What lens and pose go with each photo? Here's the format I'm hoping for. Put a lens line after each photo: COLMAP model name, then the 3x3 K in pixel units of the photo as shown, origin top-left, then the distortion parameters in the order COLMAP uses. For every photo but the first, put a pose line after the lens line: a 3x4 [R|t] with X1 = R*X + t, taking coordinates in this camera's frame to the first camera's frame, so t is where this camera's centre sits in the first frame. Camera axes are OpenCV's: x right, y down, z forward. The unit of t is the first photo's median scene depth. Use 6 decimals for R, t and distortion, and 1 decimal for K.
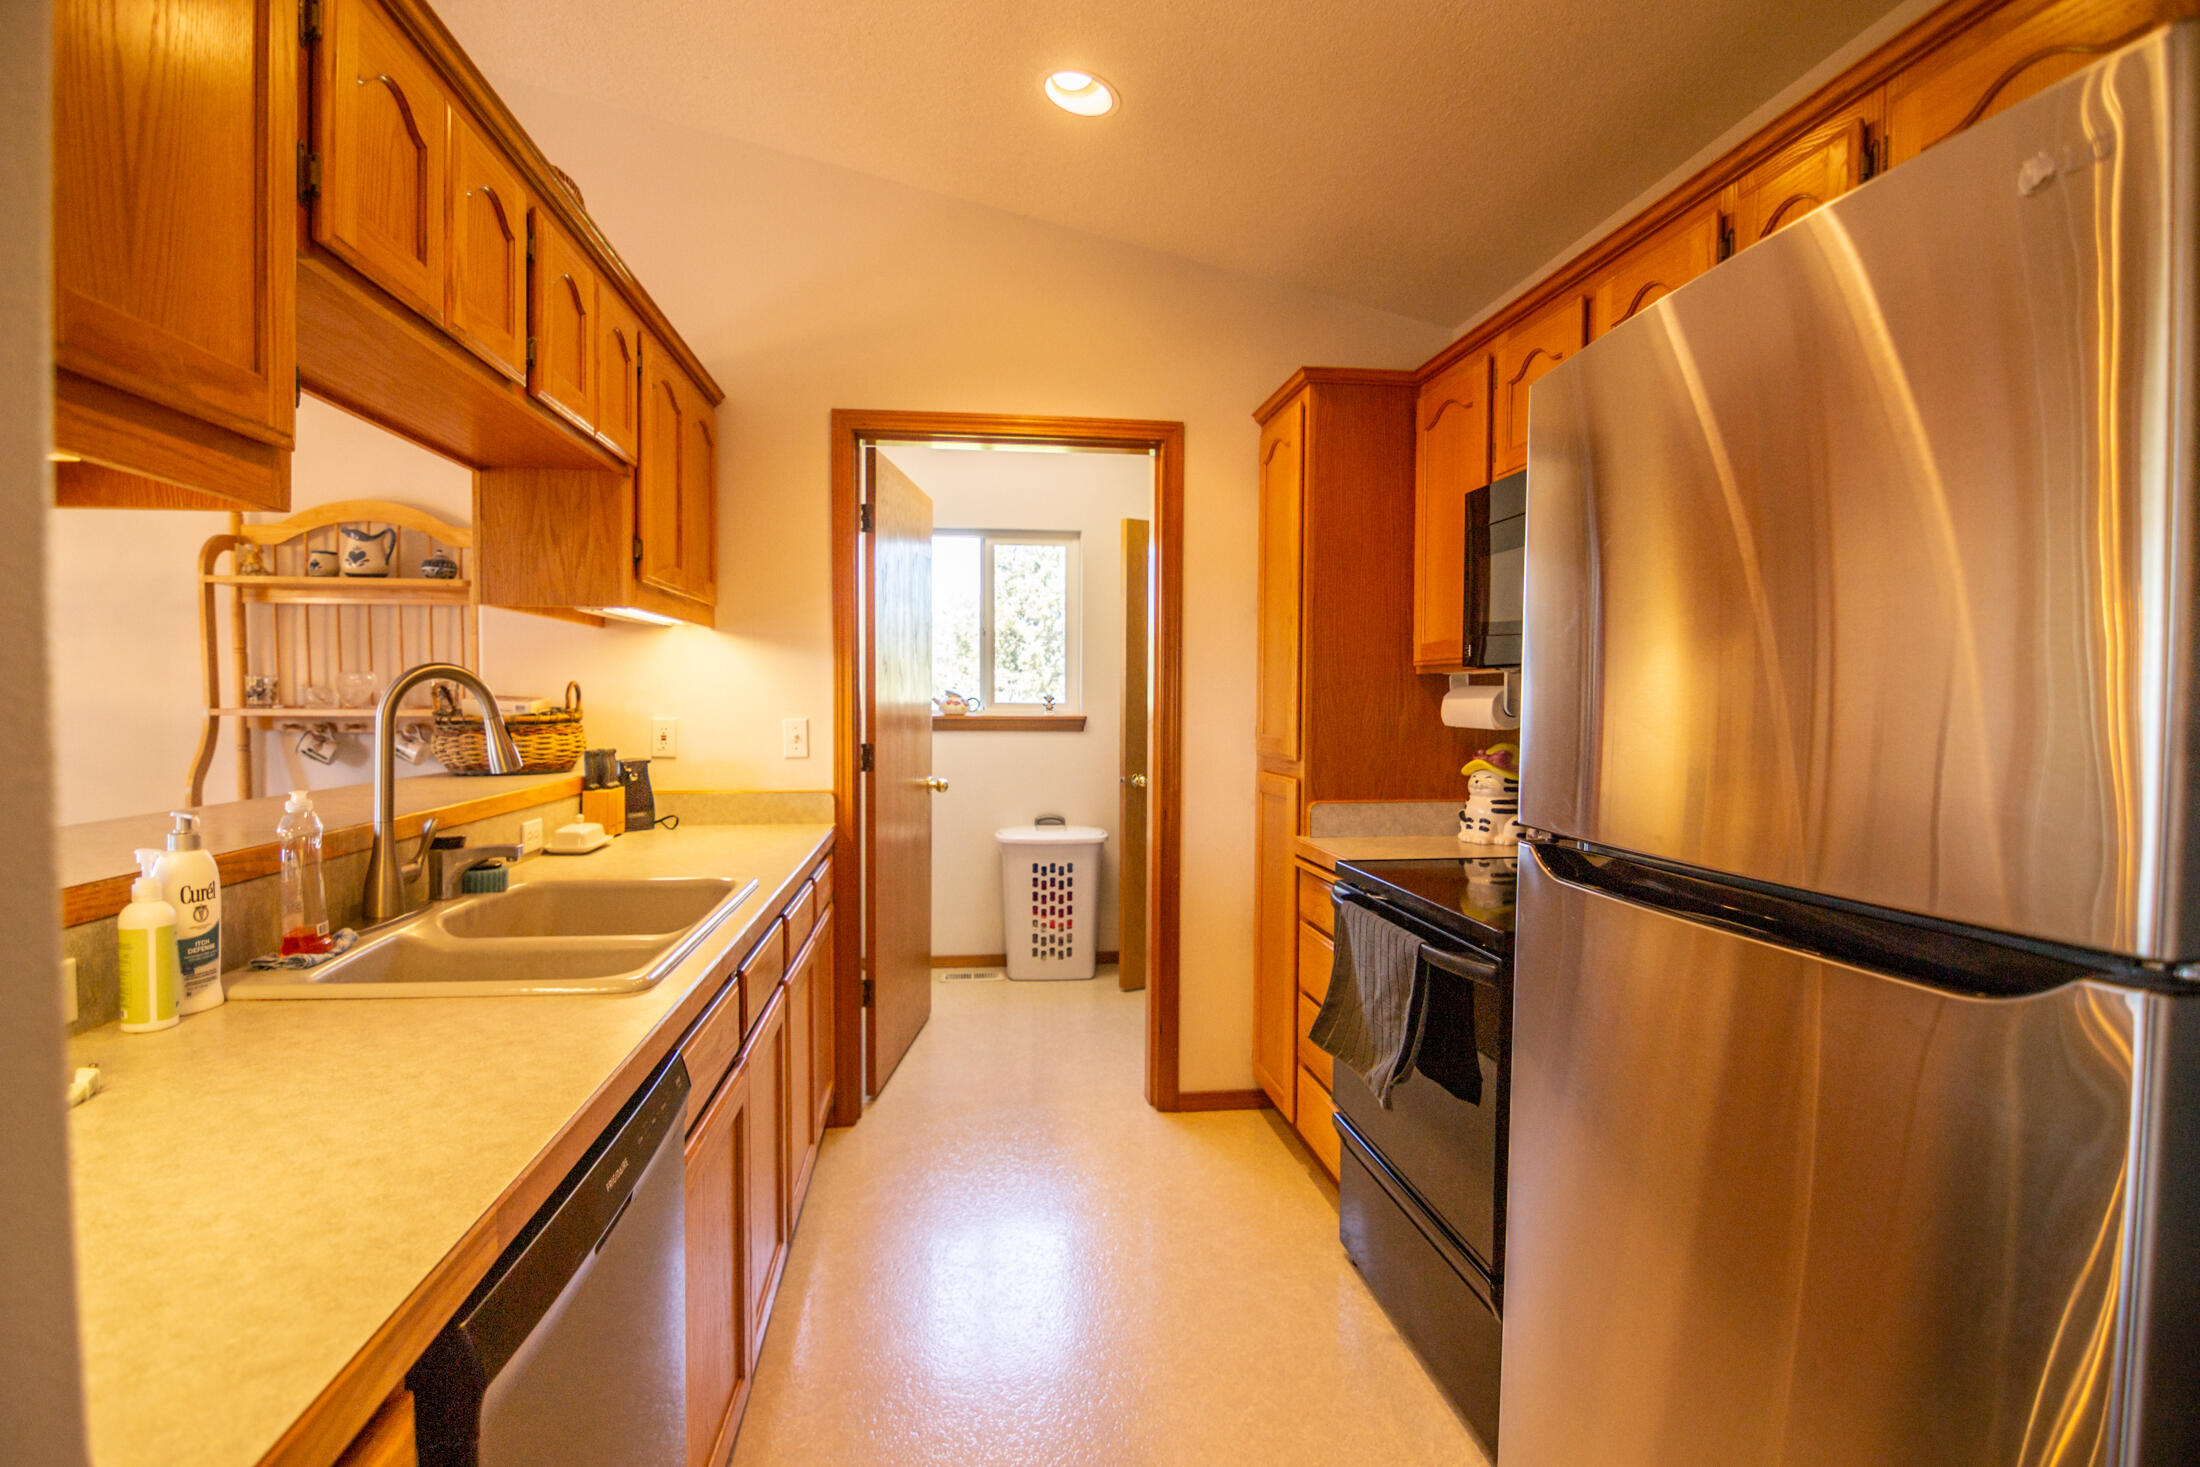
lens RADIAL K [[1088.2, 0, 1092.6], [0, 1088.2, 739.6], [0, 0, 1]] dist [-0.021573, -0.000834]
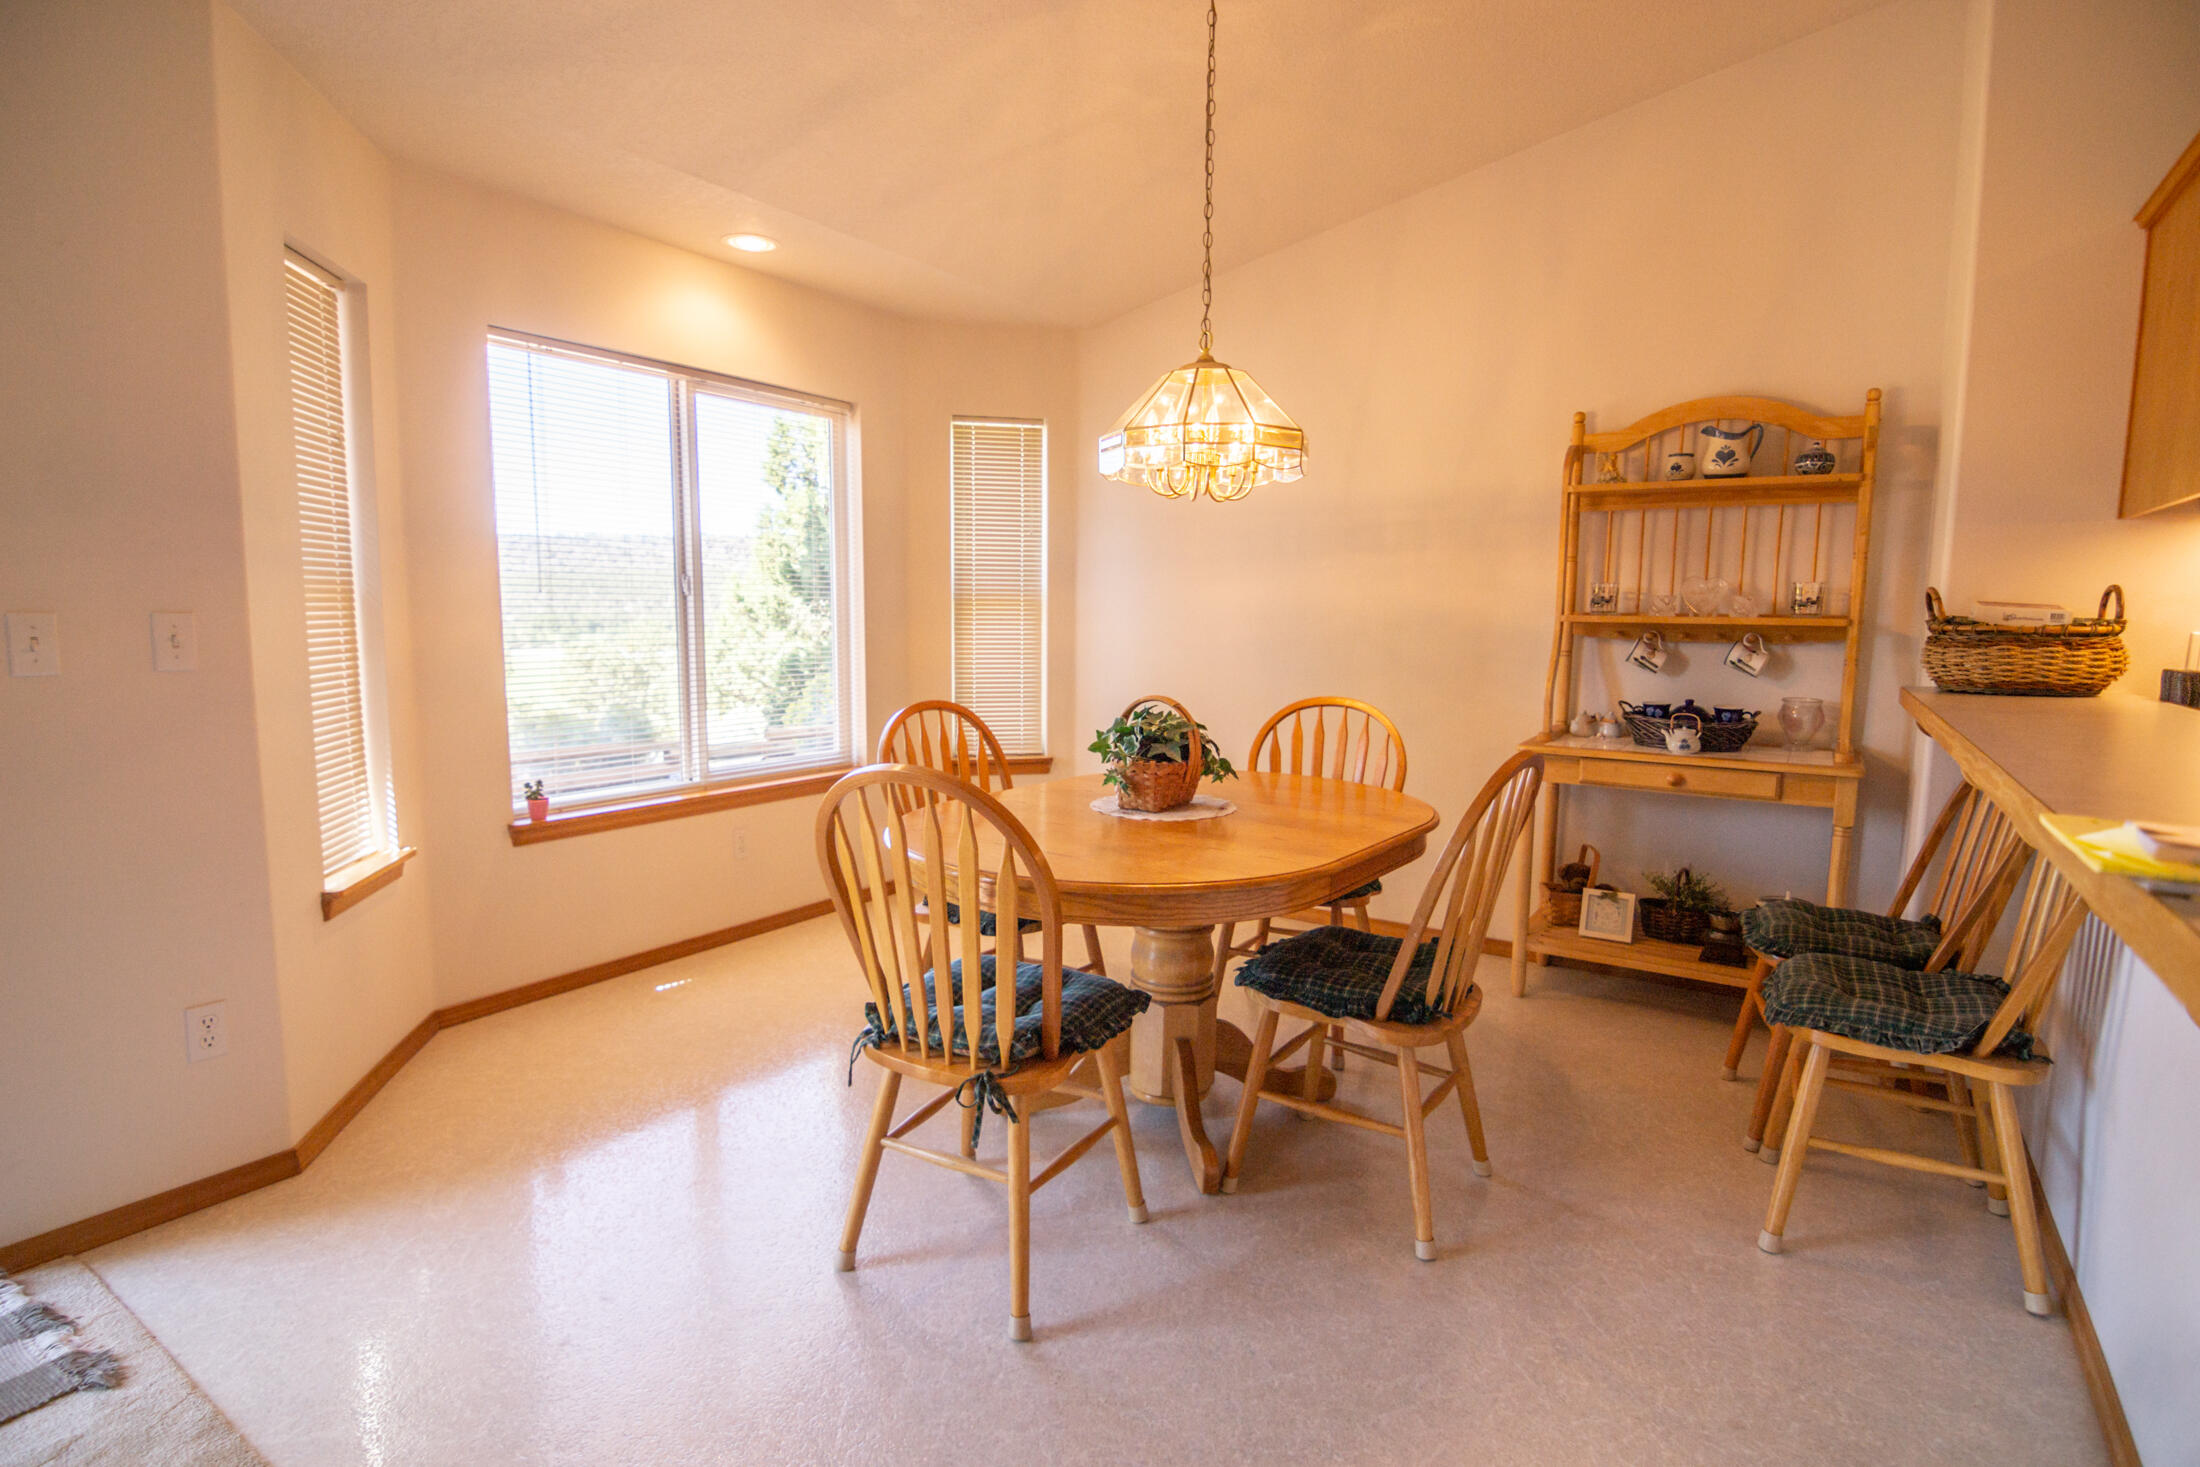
lens RADIAL K [[1088.2, 0, 1092.6], [0, 1088.2, 739.6], [0, 0, 1]] dist [-0.021573, -0.000834]
pose [[0.739891, 0.079644, -0.667995, -0.437899], [-0.028386, 0.995779, 0.087283, 0.012228], [0.672127, -0.045618, 0.739029, -0.093428]]
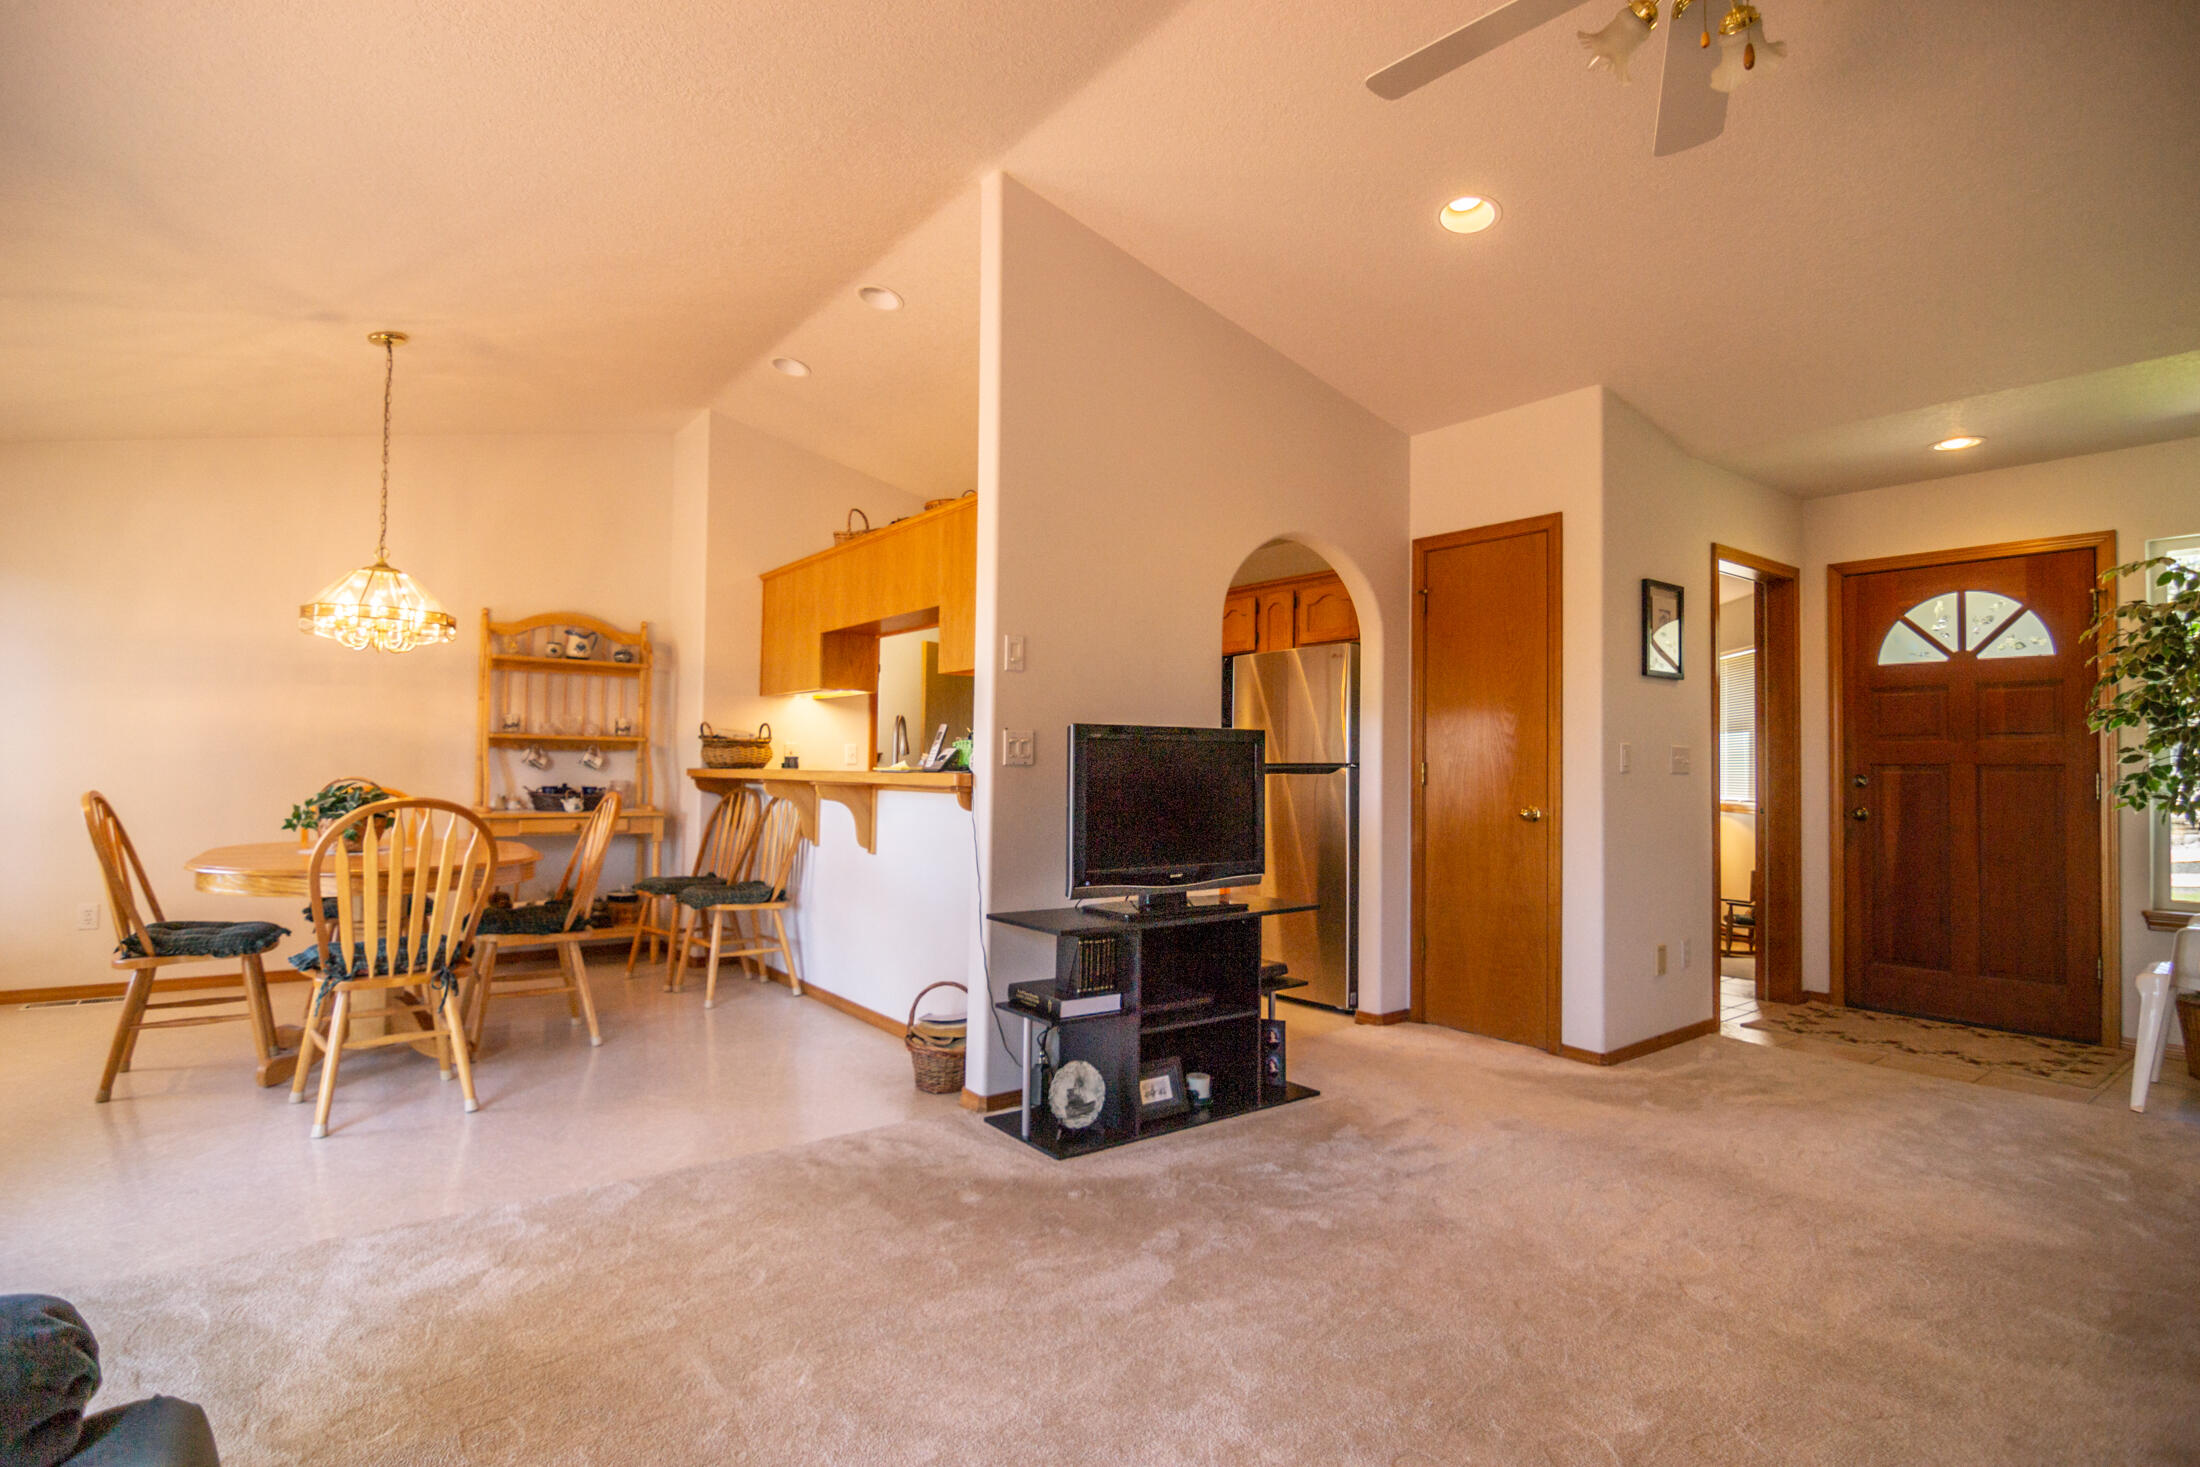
lens RADIAL K [[1088.2, 0, 1092.6], [0, 1088.2, 739.6], [0, 0, 1]] dist [-0.021573, -0.000834]
pose [[0.876022, 0.016504, 0.481988, -0.795341], [0.011299, 0.998438, -0.054724, 0.081426], [-0.482138, 0.053385, 0.874467, -0.903518]]
